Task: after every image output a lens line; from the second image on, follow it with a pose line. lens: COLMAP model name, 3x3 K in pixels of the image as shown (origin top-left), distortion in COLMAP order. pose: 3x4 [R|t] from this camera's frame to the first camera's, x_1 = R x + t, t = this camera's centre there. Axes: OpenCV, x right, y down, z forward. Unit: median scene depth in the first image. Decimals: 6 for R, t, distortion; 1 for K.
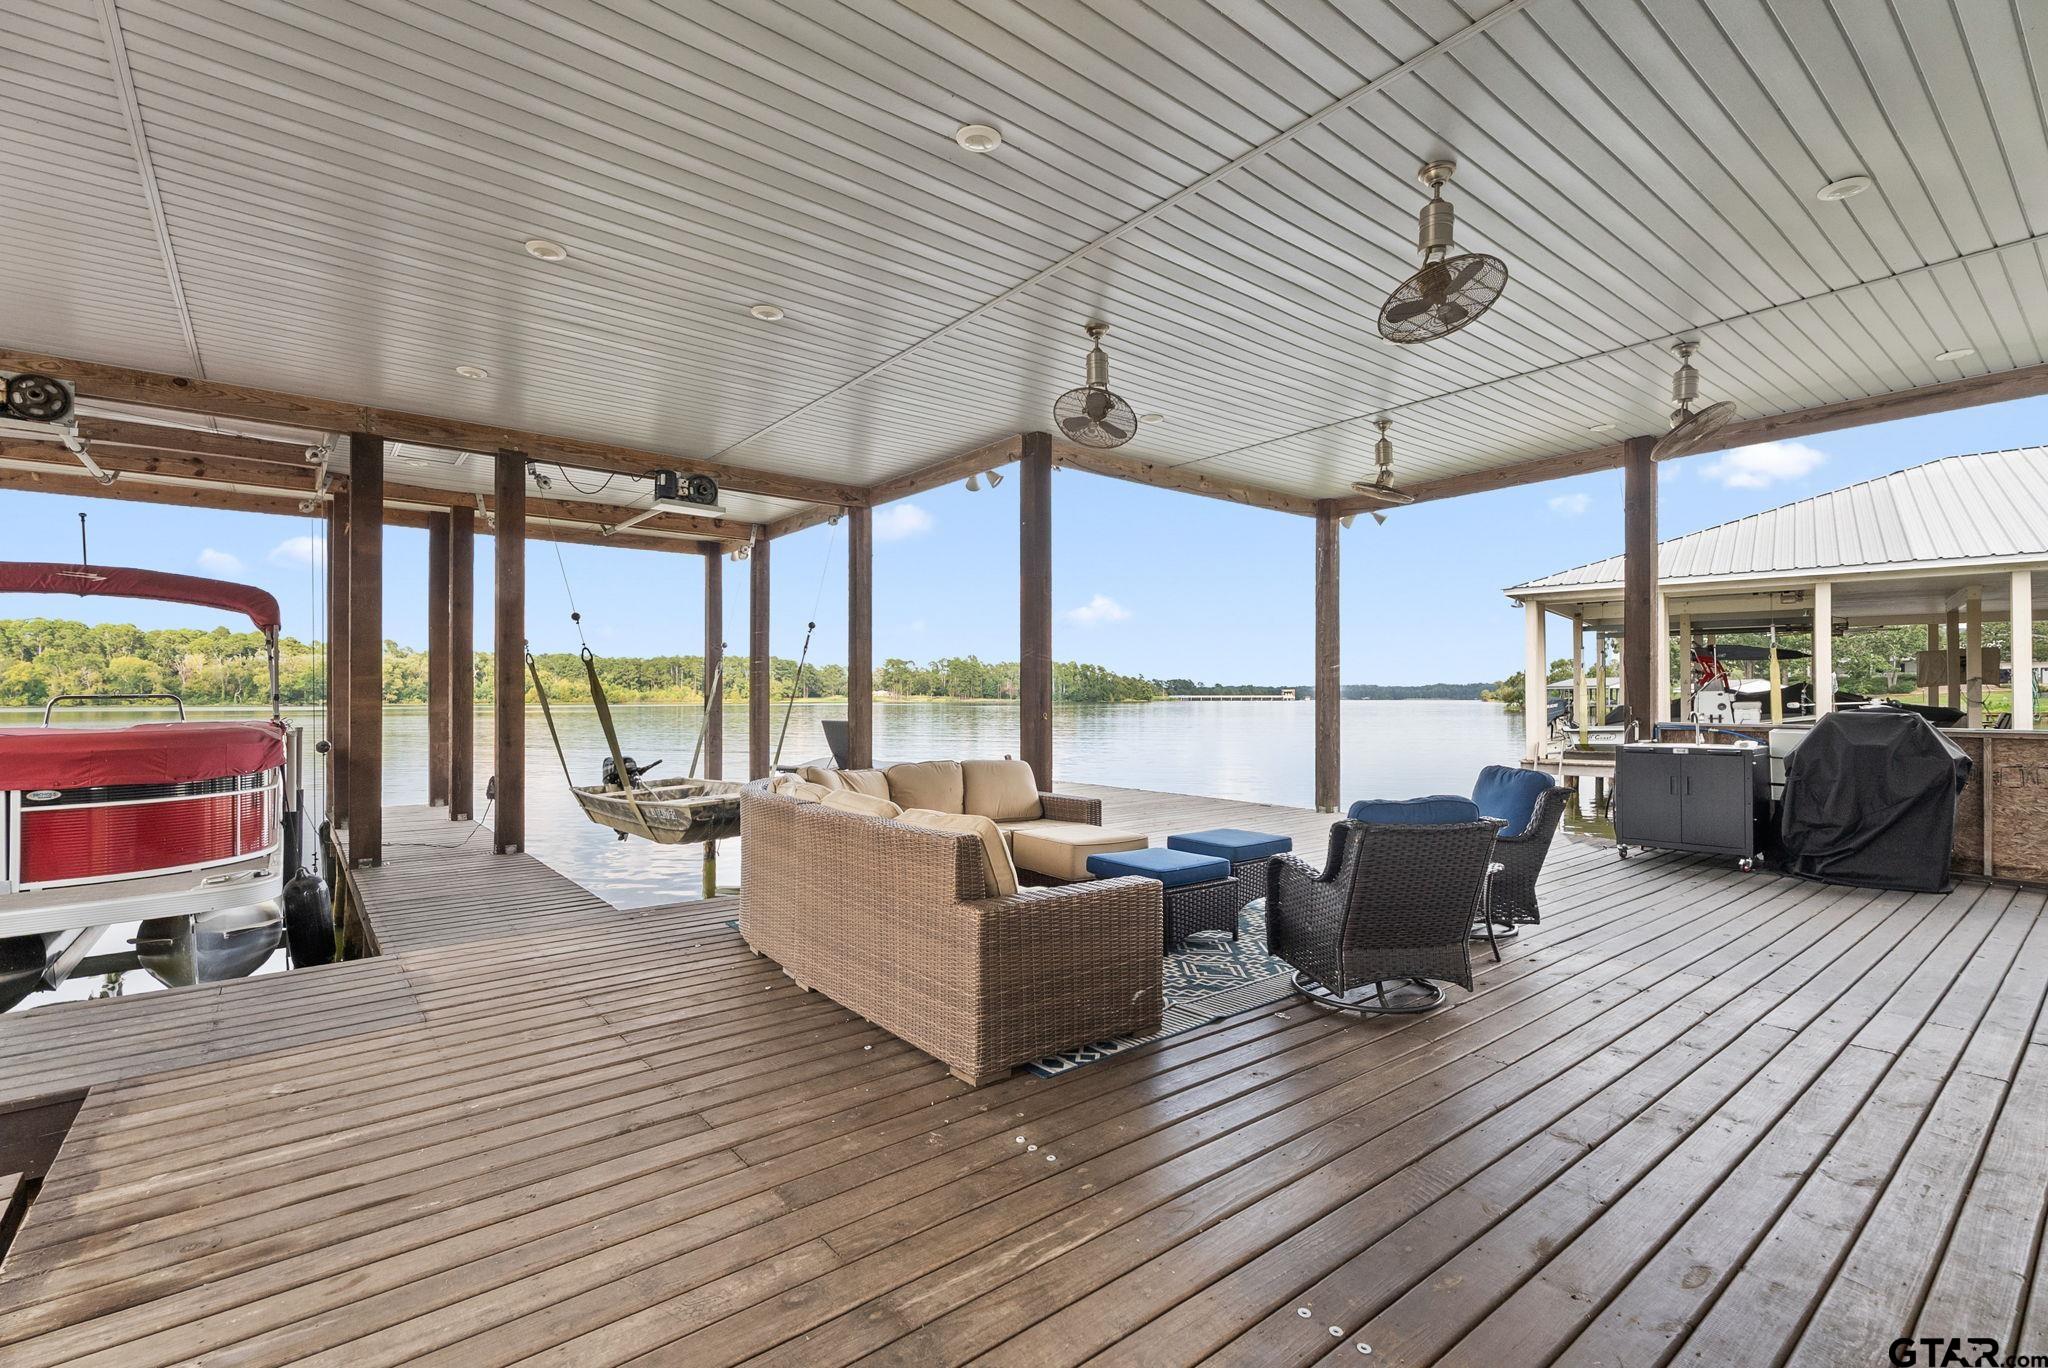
lens RADIAL K [[918.4, 0, 1052.6], [0, 918.4, 691.8], [0, 0, 1]] dist [-0.001489, -0.000715]
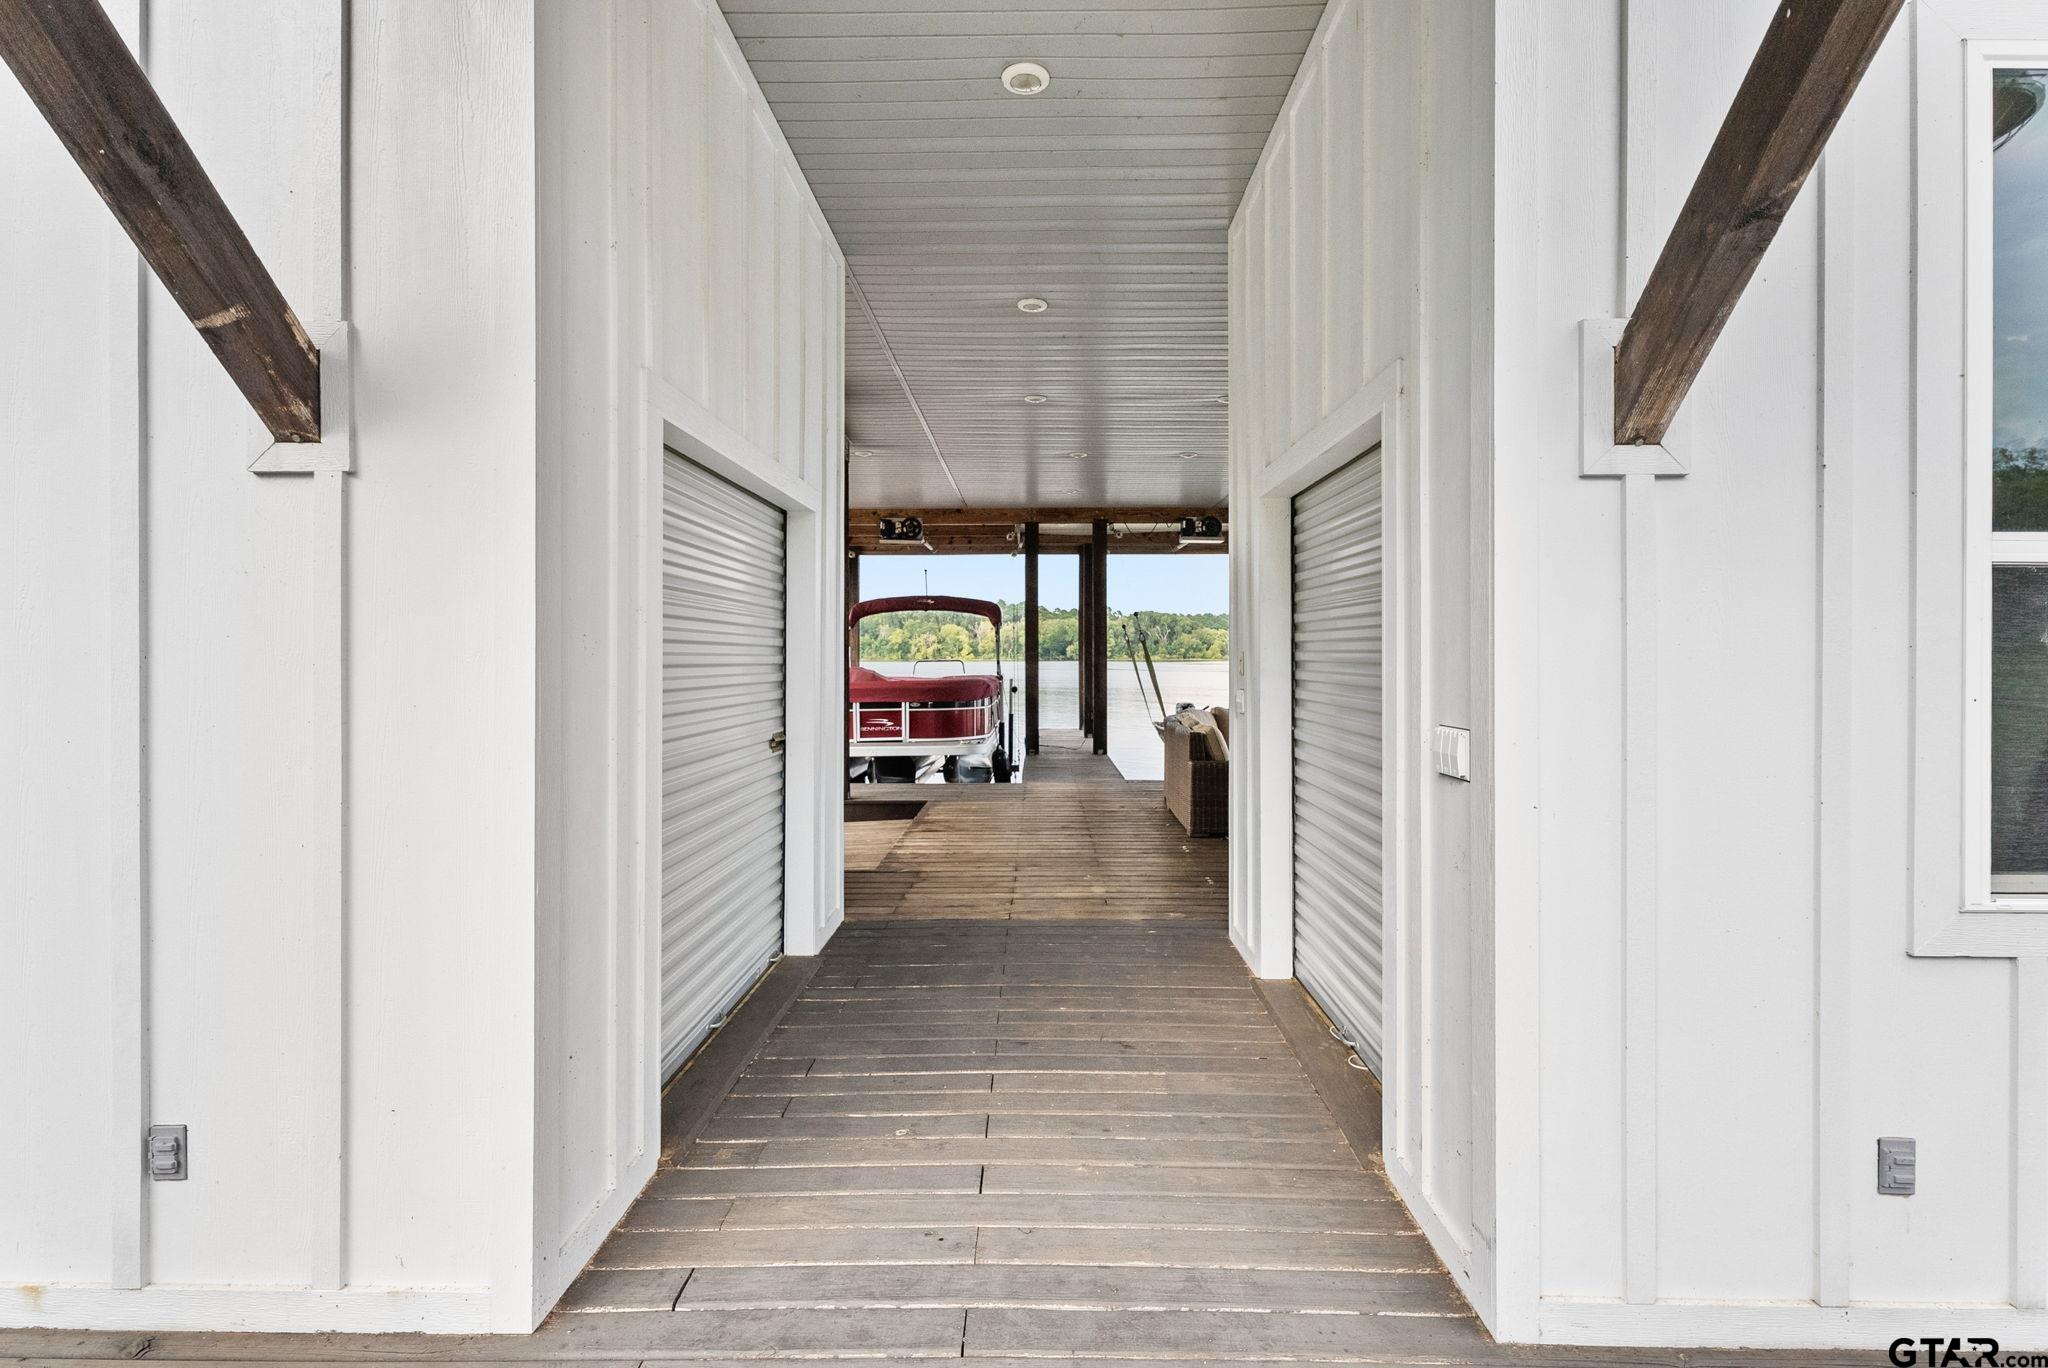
lens RADIAL K [[918.4, 0, 1052.6], [0, 918.4, 691.8], [0, 0, 1]] dist [-0.001489, -0.000715]
pose [[0.778482, 0.027746, -0.627053, 0.552819], [0.000944, 0.998970, 0.045376, -0.024576], [0.627666, -0.035916, 0.777653, -0.519488]]
